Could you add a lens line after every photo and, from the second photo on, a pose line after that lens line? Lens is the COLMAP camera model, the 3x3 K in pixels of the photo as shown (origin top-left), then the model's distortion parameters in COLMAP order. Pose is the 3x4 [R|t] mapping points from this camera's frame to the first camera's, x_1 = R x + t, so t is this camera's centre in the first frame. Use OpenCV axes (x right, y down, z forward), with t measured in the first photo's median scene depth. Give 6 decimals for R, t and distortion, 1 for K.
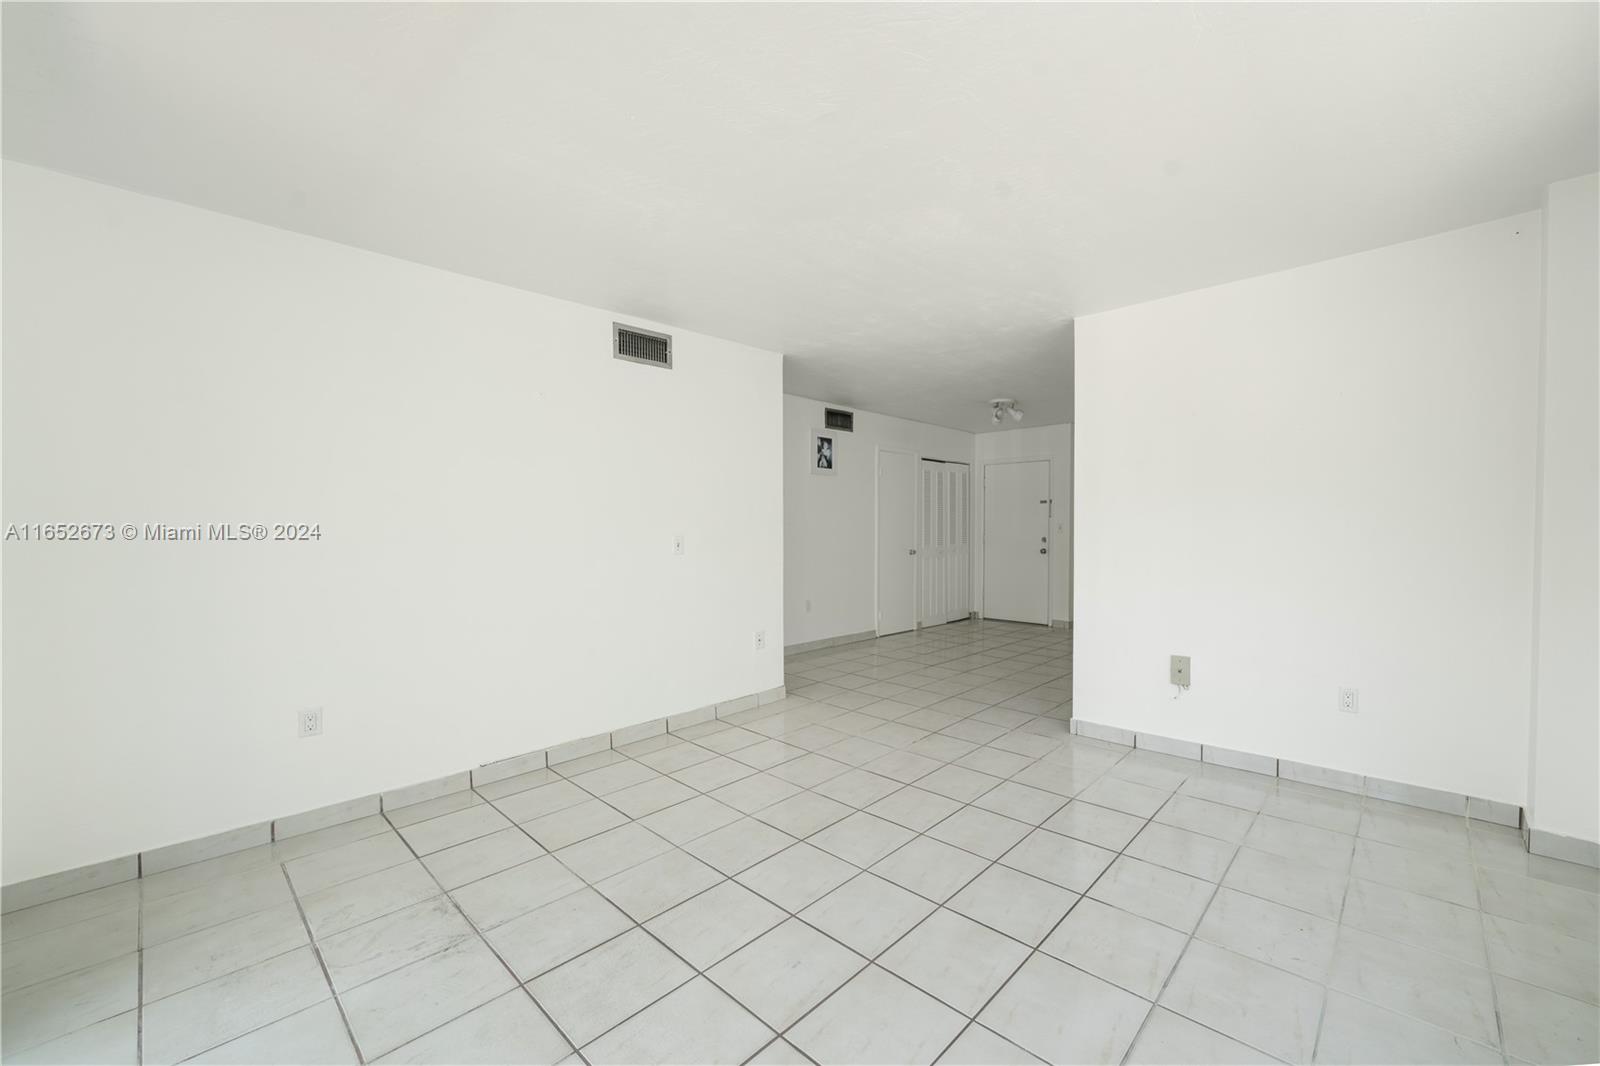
lens RADIAL K [[622.8, 0, 814.3], [0, 622.8, 539.8], [0, 0, 1]] dist [-0.000493, -0.000046]
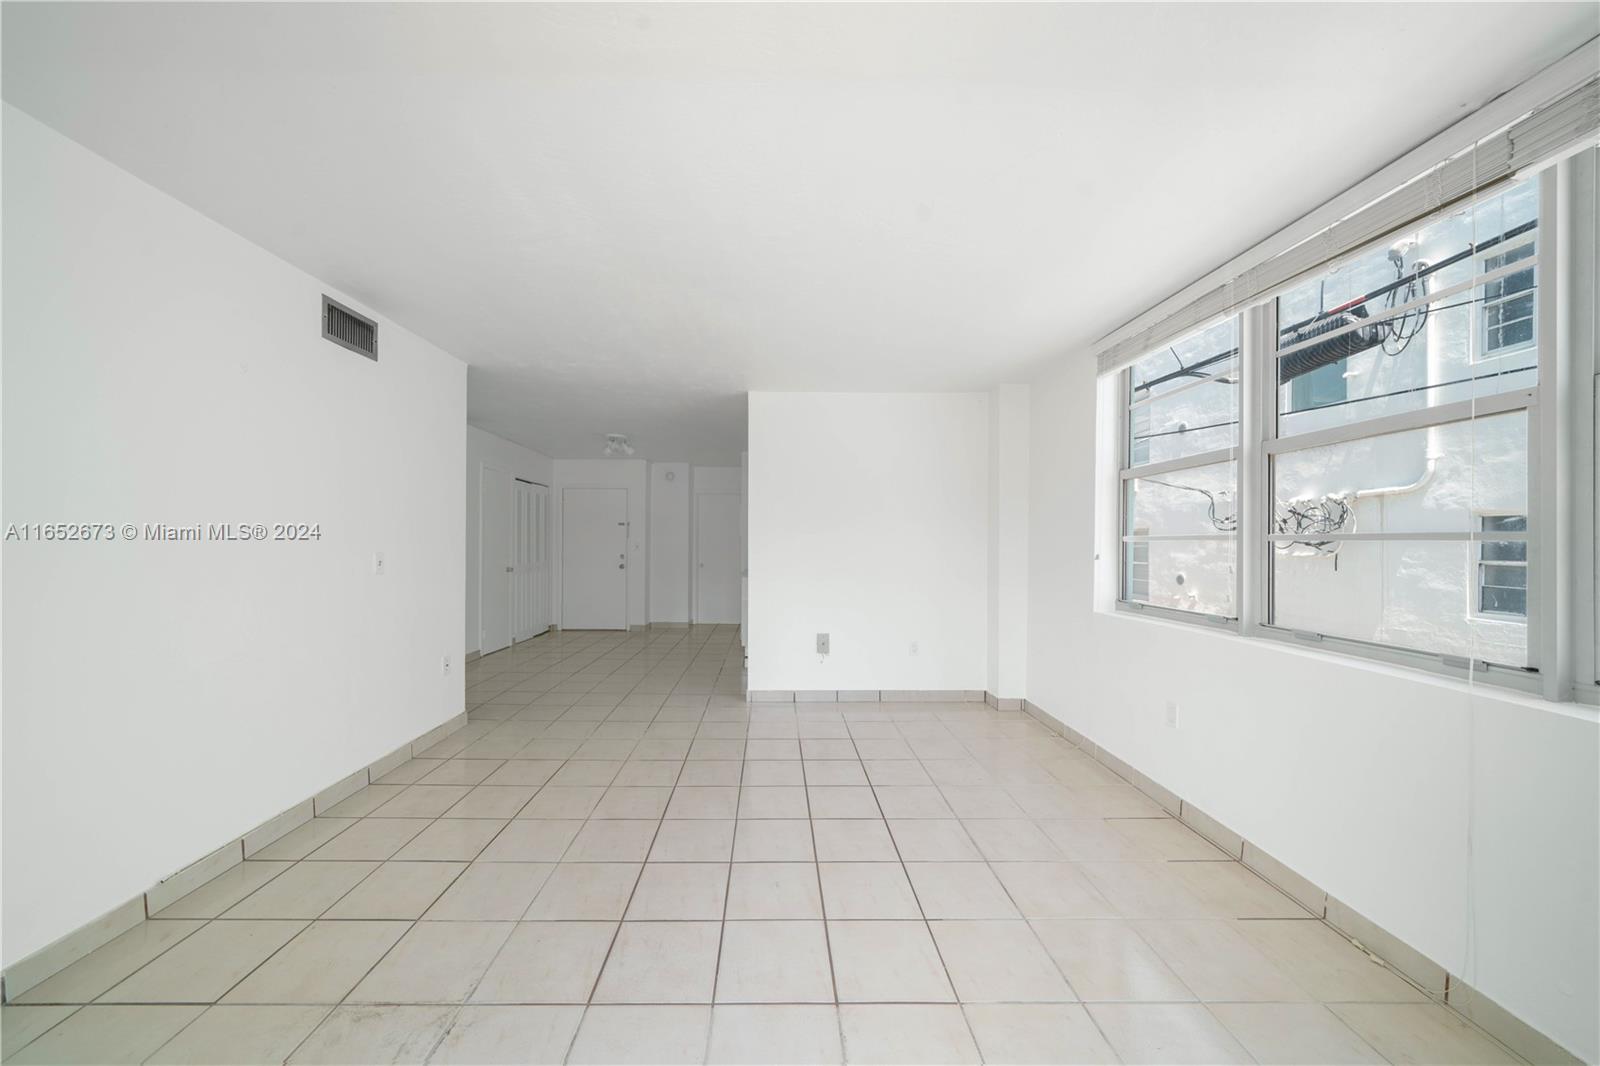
lens RADIAL K [[568.3, 0, 777.5], [0, 568.3, 549.1], [0, 0, 1]] dist [-0.003161, 0.001286]
pose [[0.750221, 0.002820, 0.661181, -0.333796], [0.006607, 0.999909, -0.011761, 0.000075], [-0.661154, 0.013191, 0.750134, 0.042769]]
